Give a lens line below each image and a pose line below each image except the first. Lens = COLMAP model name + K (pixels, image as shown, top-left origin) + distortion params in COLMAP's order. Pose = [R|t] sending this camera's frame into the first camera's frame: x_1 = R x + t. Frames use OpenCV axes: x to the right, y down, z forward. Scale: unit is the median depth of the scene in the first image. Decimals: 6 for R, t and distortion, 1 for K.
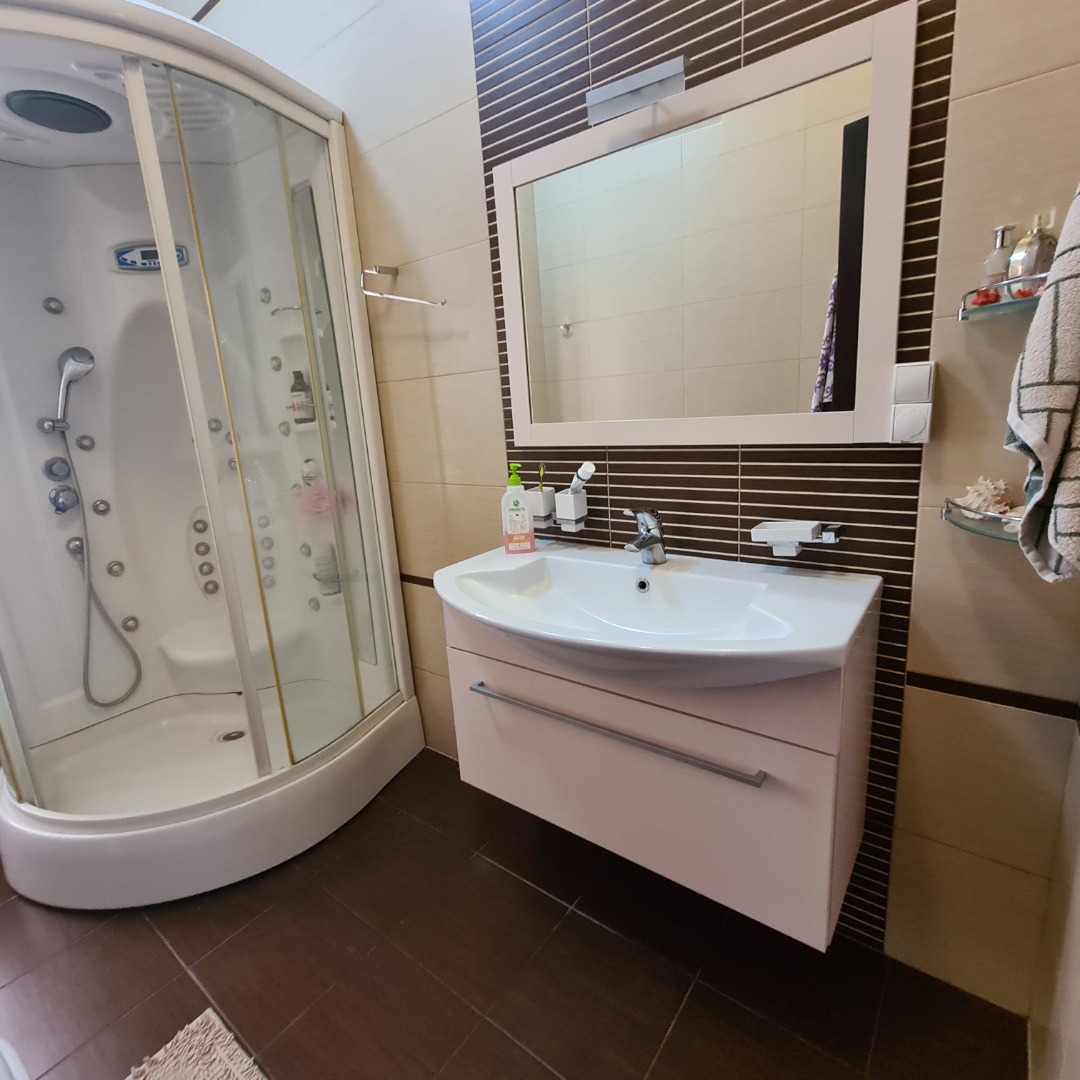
lens RADIAL K [[588.6, 0, 529.3], [0, 588.6, 532.6], [0, 0, 1]] dist [-0.003428, 0.001585]
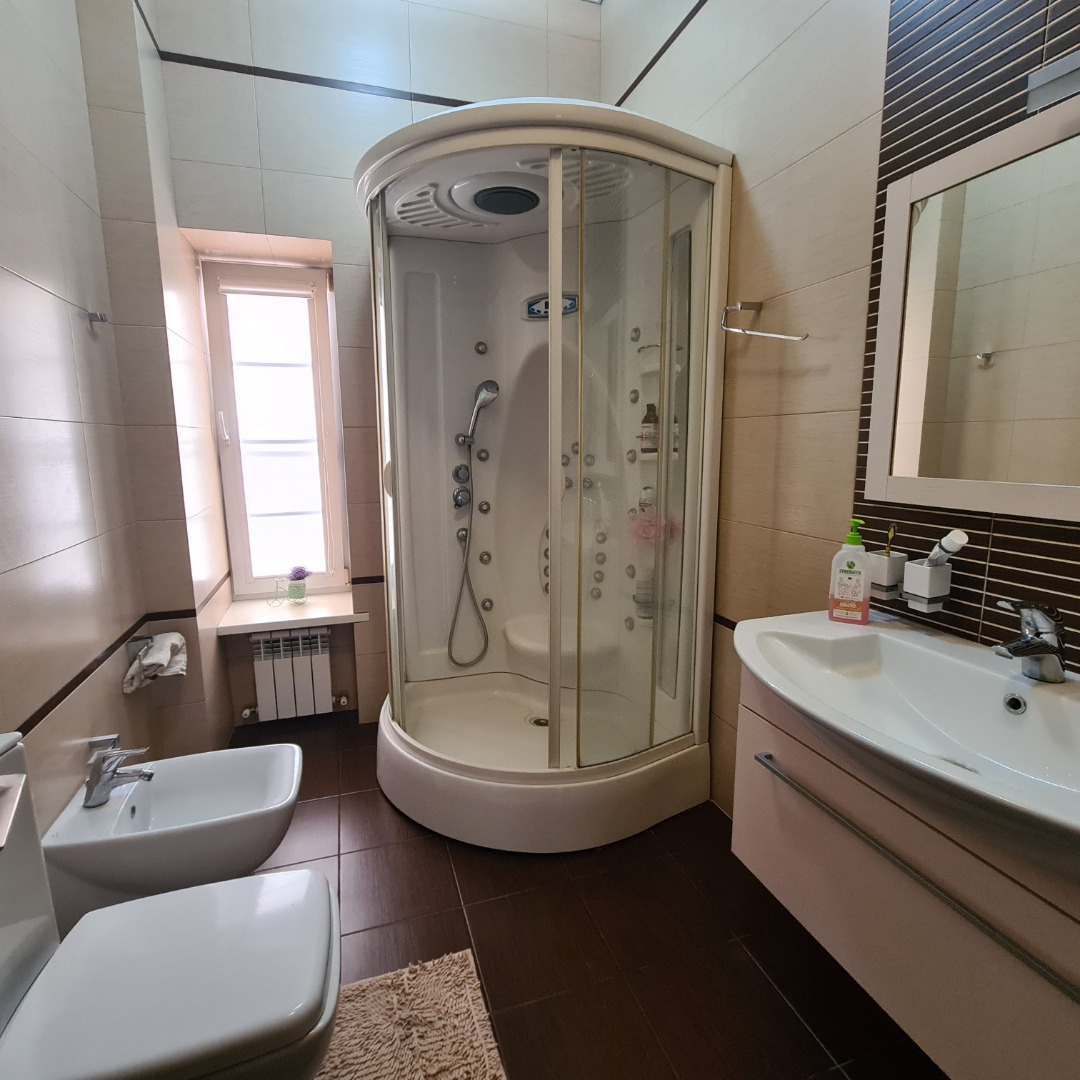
lens RADIAL K [[588.6, 0, 529.3], [0, 588.6, 532.6], [0, 0, 1]] dist [-0.003428, 0.001585]
pose [[0.824235, 0.147943, -0.546579, 0.047225], [-0.172364, 0.985011, 0.006691, -0.018456], [0.539376, 0.088696, 0.837381, 0.017211]]
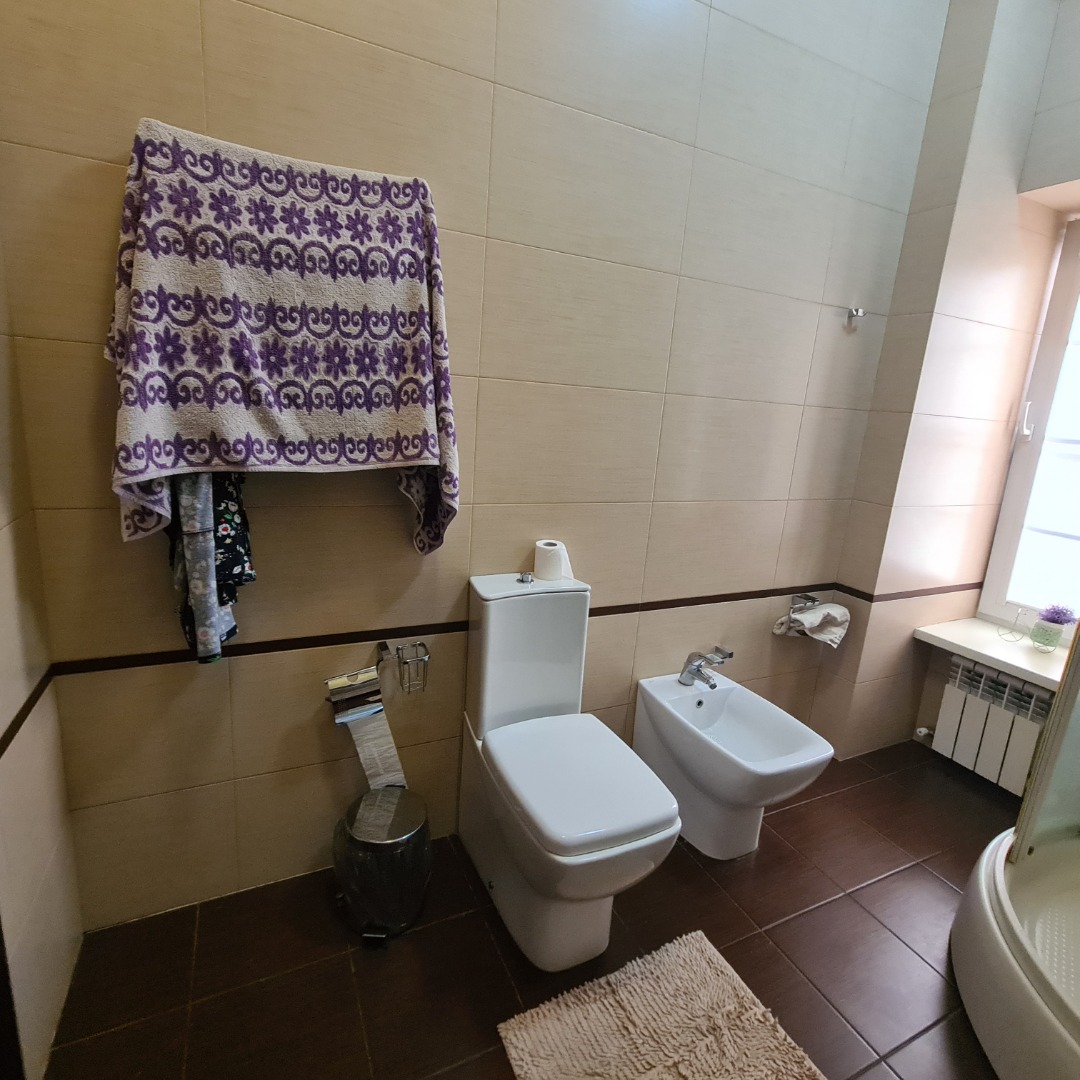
lens RADIAL K [[588.6, 0, 529.3], [0, 588.6, 532.6], [0, 0, 1]] dist [-0.003428, 0.001585]
pose [[-0.460661, 0.231169, -0.856943, 0.190978], [-0.231745, 0.900670, 0.367542, -0.139541], [0.856788, 0.367905, -0.361332, 0.464066]]
